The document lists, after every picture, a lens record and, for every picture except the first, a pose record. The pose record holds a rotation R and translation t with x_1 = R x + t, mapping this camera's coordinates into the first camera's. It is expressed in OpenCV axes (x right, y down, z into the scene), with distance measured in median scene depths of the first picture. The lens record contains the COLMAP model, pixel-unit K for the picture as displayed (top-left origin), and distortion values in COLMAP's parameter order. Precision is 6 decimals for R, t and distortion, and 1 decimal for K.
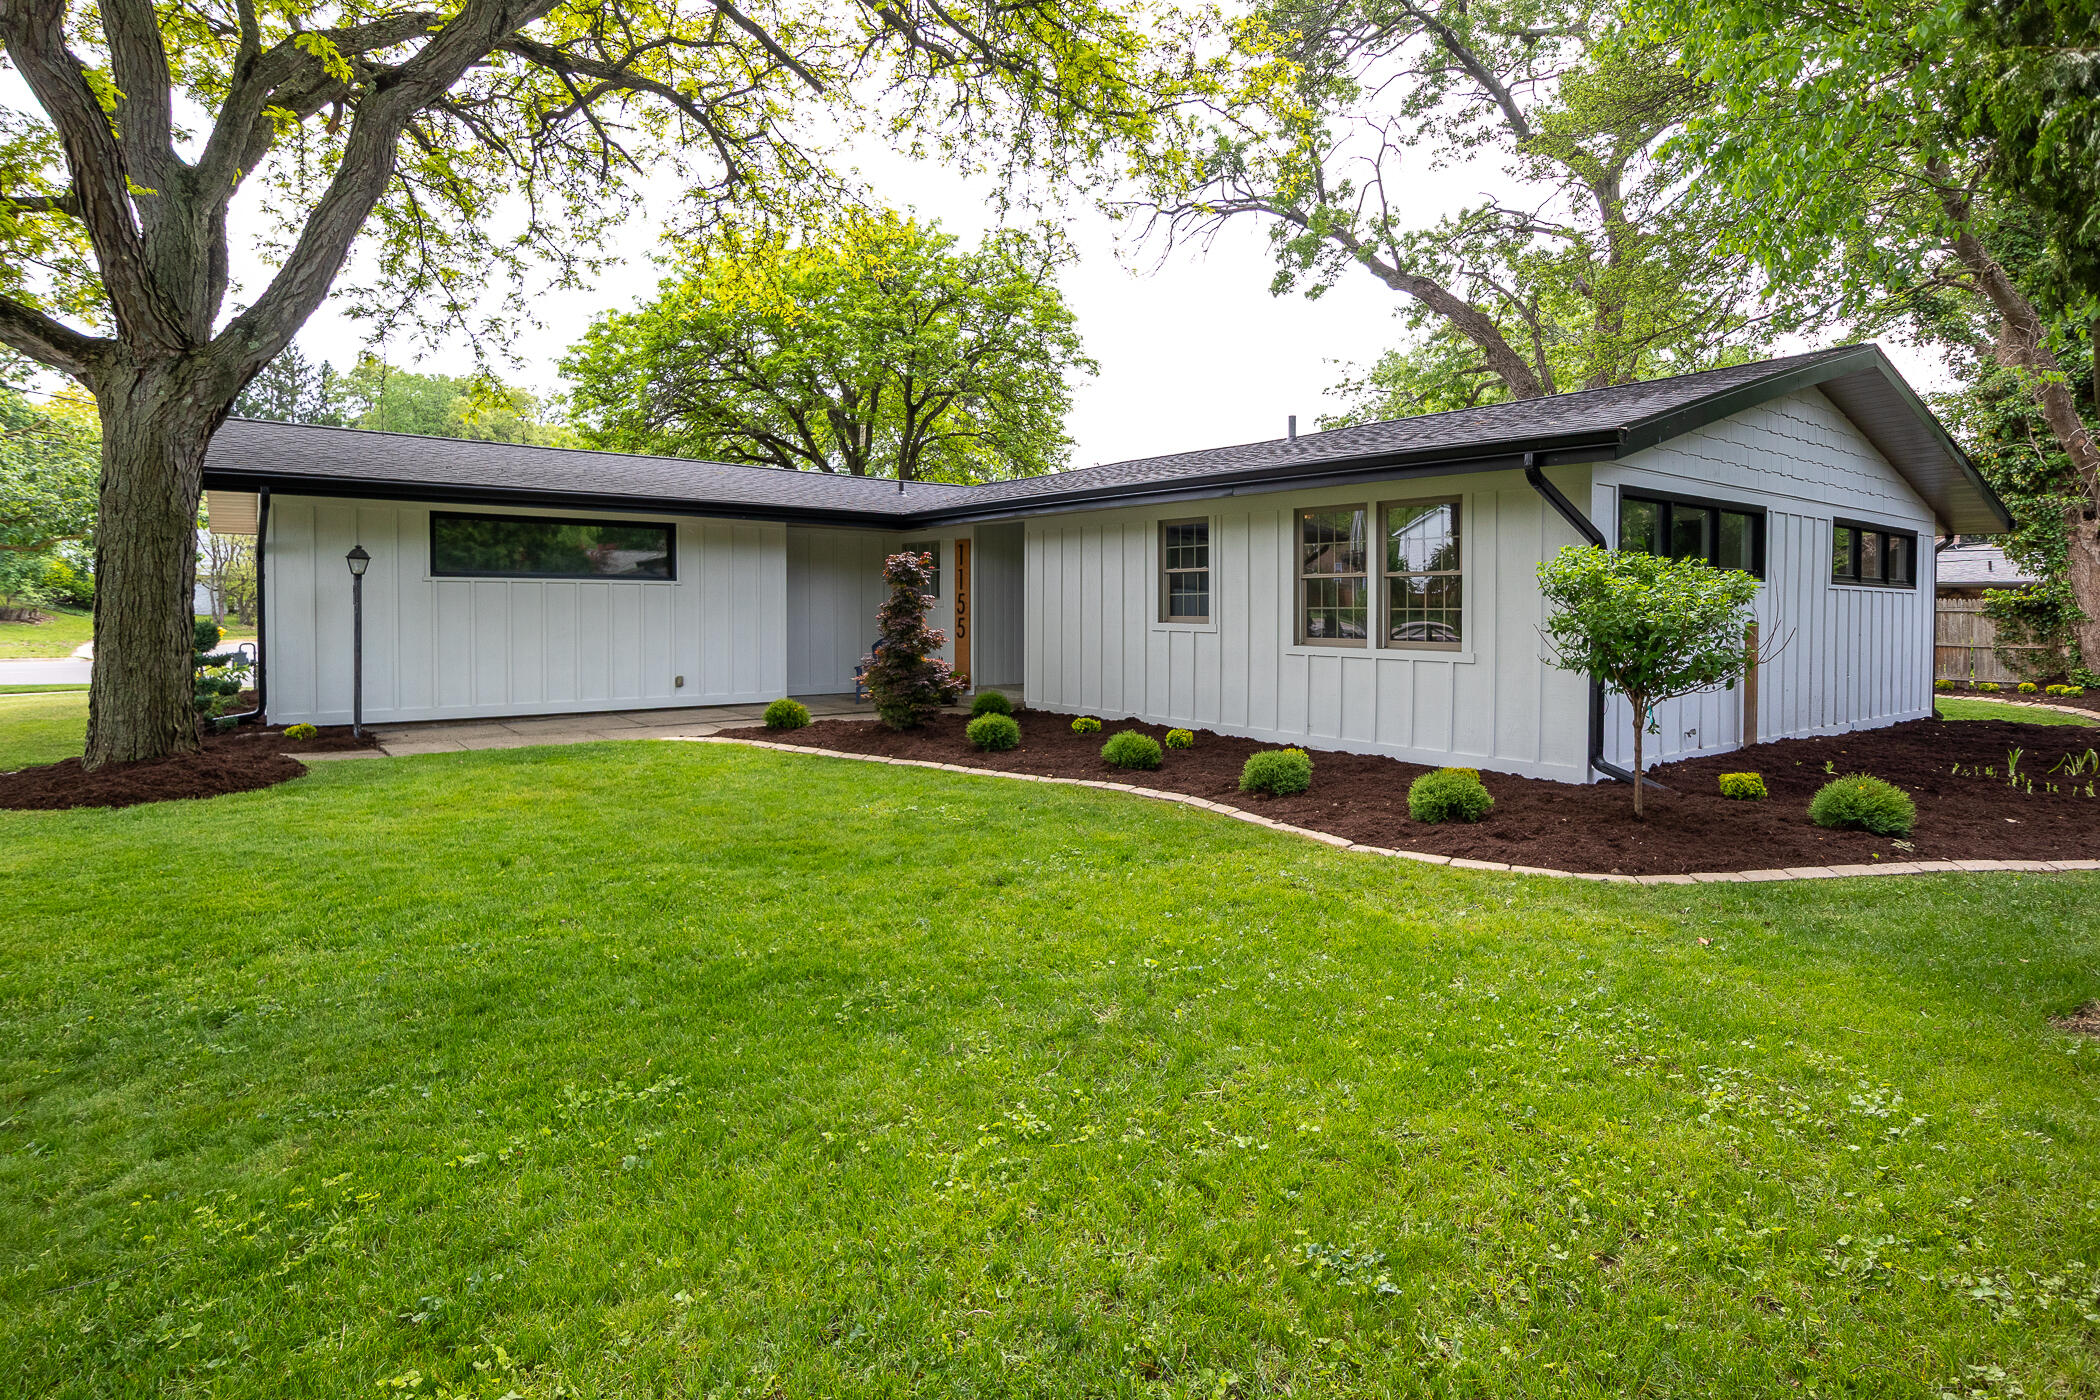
lens RADIAL K [[1129.3, 0, 1049.5], [0, 1129.3, 628.9], [0, 0, 1]] dist [-0.016997, 0.001115]
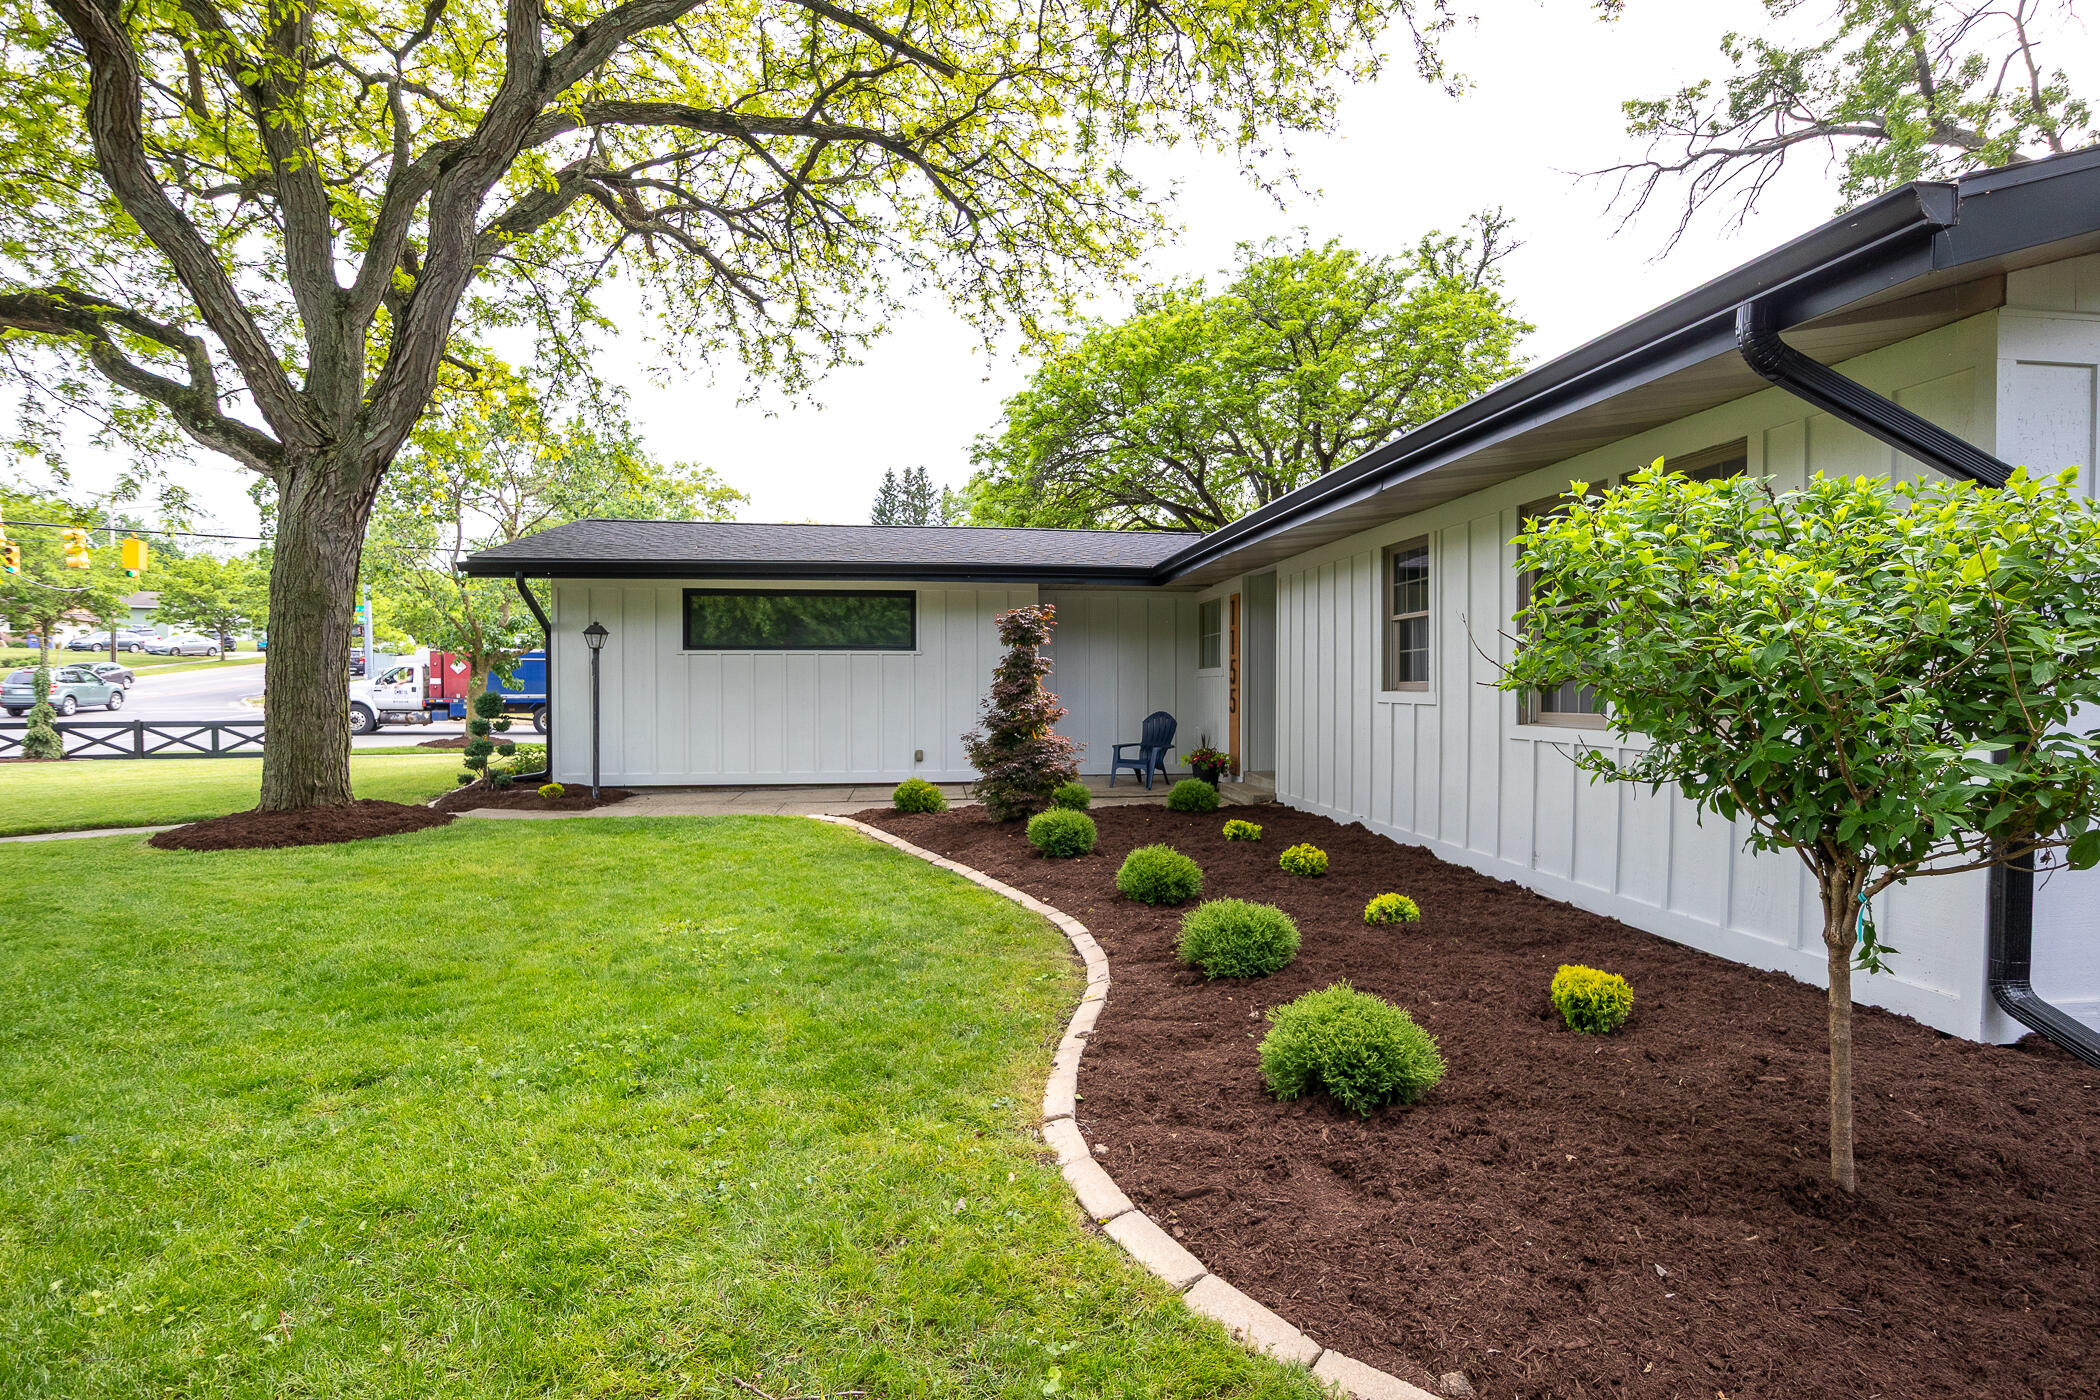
lens RADIAL K [[1086.0, 0, 999.5], [0, 1086.0, 703.1], [0, 0, 1]] dist [0.002548, -0.010869]
pose [[0.846195, 0.003562, -0.532862, 0.254116], [-0.005871, 0.999979, -0.002639, 0.004646], [0.532841, 0.005362, 0.846198, 0.292830]]
